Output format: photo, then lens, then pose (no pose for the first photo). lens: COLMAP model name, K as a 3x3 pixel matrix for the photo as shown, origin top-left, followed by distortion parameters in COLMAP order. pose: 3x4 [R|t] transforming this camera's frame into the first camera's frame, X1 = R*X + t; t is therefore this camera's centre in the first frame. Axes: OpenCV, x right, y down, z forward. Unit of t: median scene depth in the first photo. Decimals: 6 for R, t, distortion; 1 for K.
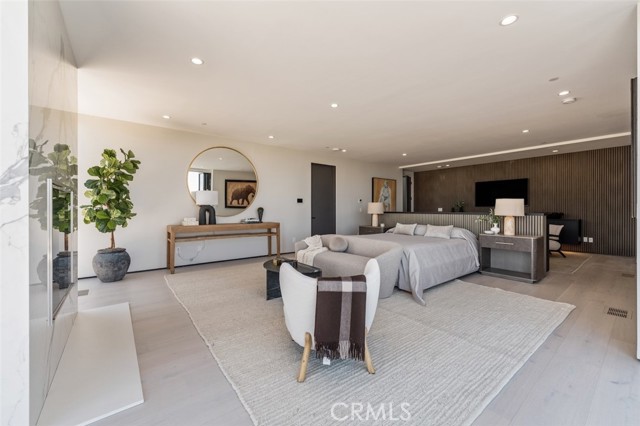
lens RADIAL K [[254.8, 0, 323.3], [0, 254.8, 213.7], [0, 0, 1]] dist [0.002556, 0.000298]
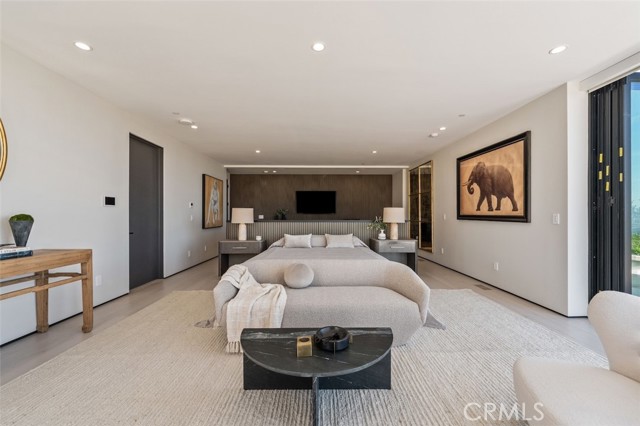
lens RADIAL K [[262.0, 0, 322.2], [0, 262.0, 212.3], [0, 0, 1]] dist [0.001953, 0.000137]
pose [[0.598581, 0.010624, 0.800992, -0.254155], [0.017379, 0.999504, -0.026244, -0.007904], [-0.800874, 0.029630, 0.598100, 0.352468]]
